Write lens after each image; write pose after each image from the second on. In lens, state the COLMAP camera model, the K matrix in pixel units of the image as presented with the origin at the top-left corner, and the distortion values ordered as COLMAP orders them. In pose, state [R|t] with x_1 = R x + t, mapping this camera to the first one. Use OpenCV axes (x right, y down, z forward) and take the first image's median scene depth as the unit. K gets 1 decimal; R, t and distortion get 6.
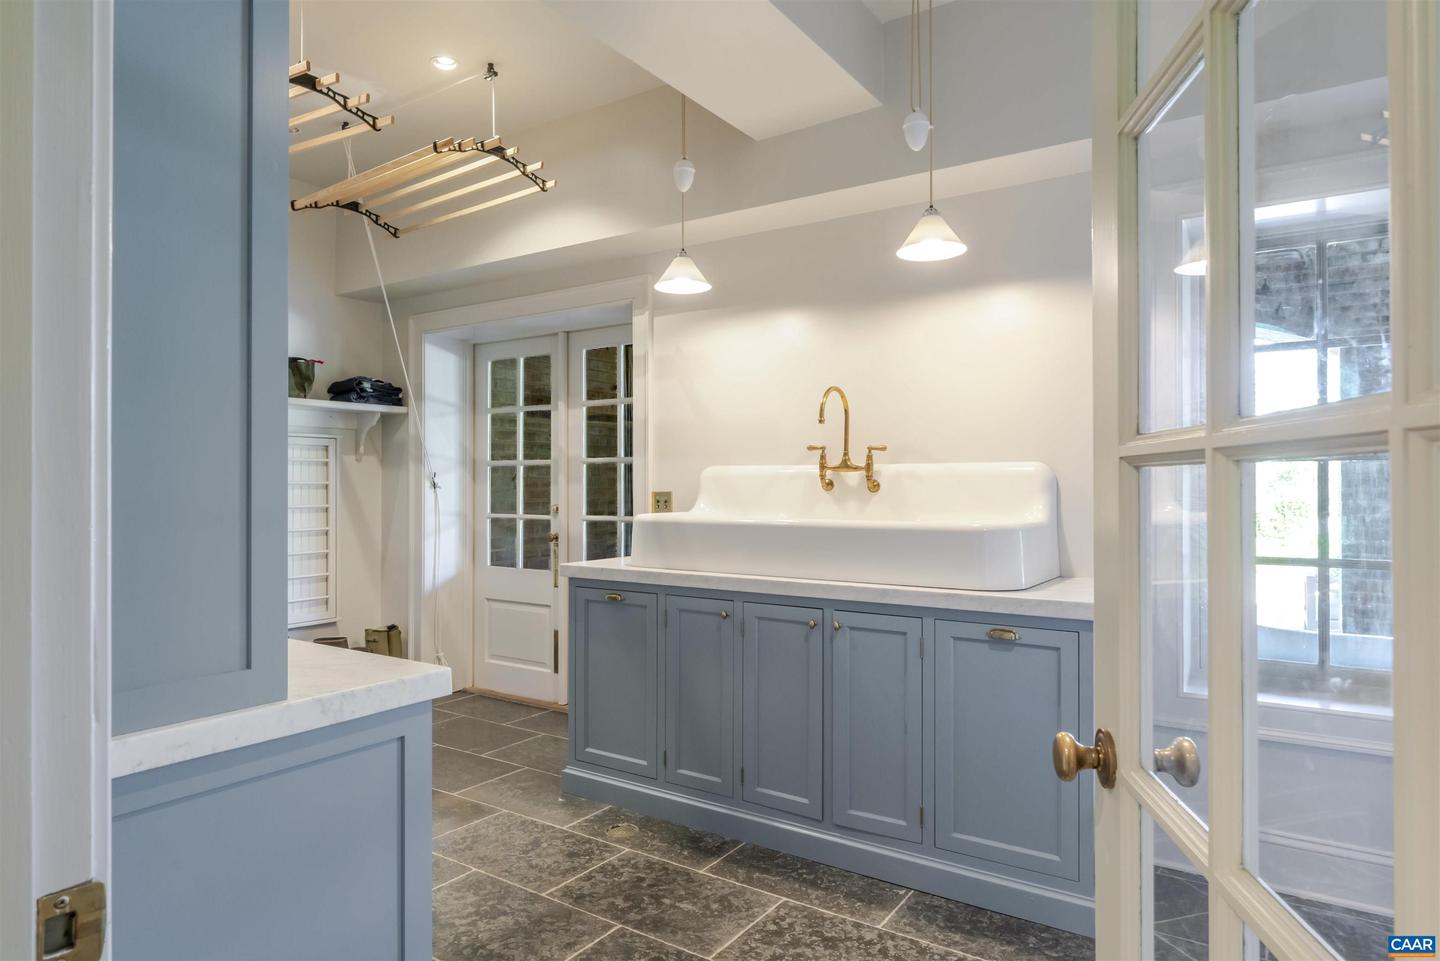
lens RADIAL K [[856.8, 0, 715.5], [0, 856.8, 480.5], [0, 0, 1]] dist [0.009016, 0.000084]
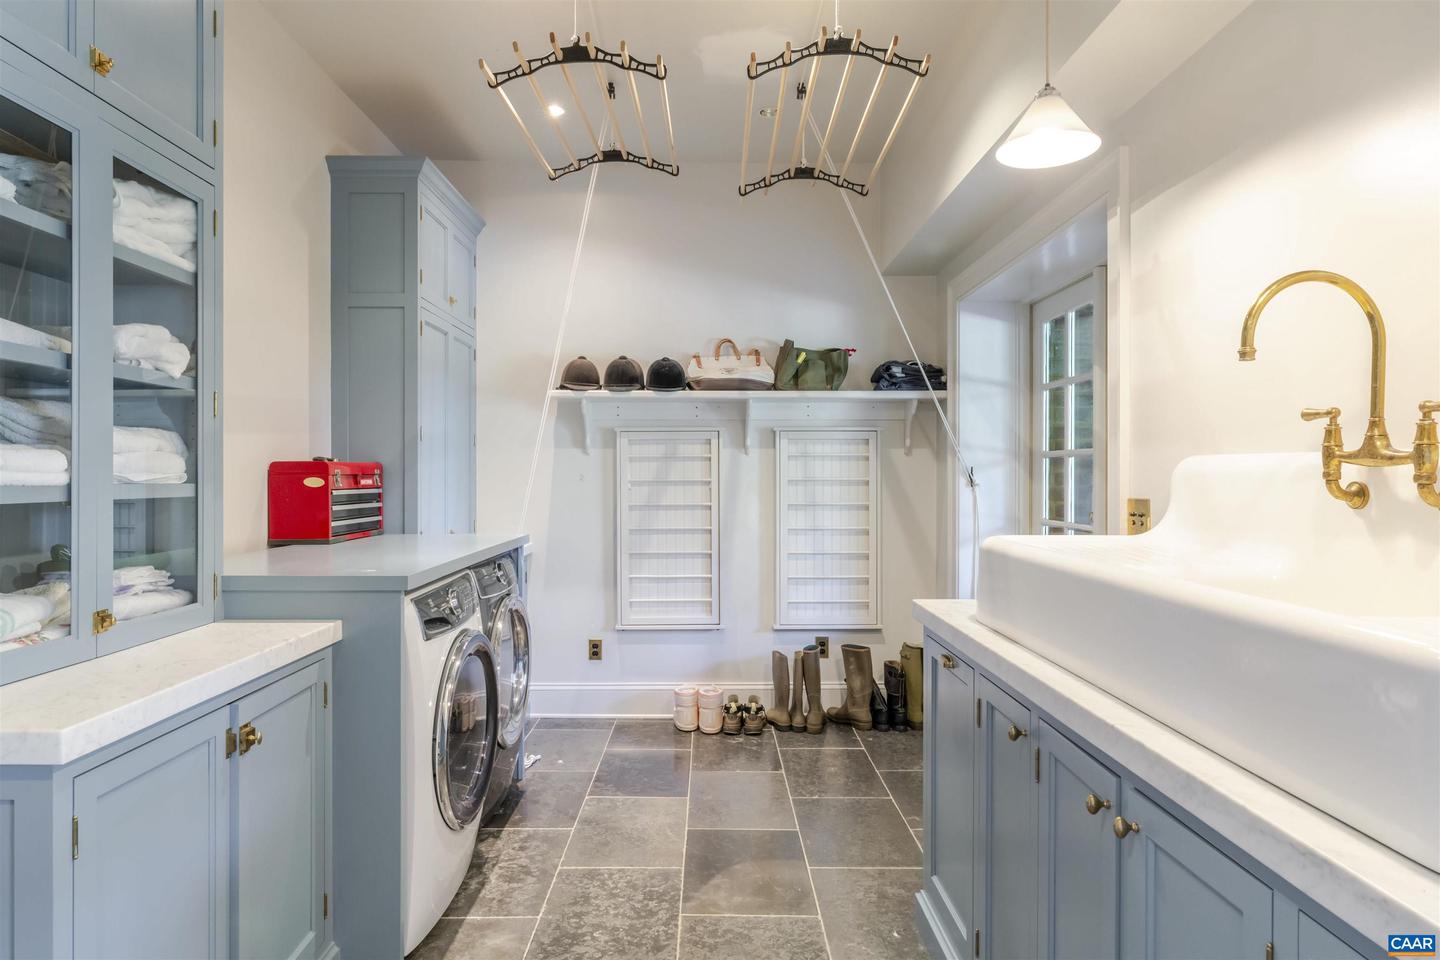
lens RADIAL K [[856.8, 0, 719.3], [0, 856.8, 478.6], [0, 0, 1]] dist [0.009016, 0.000084]
pose [[0.573166, 0.005704, -0.819419, 0.220662], [0.001495, 0.999967, 0.008007, -0.005445], [0.819438, -0.005814, 0.573138, 0.339026]]
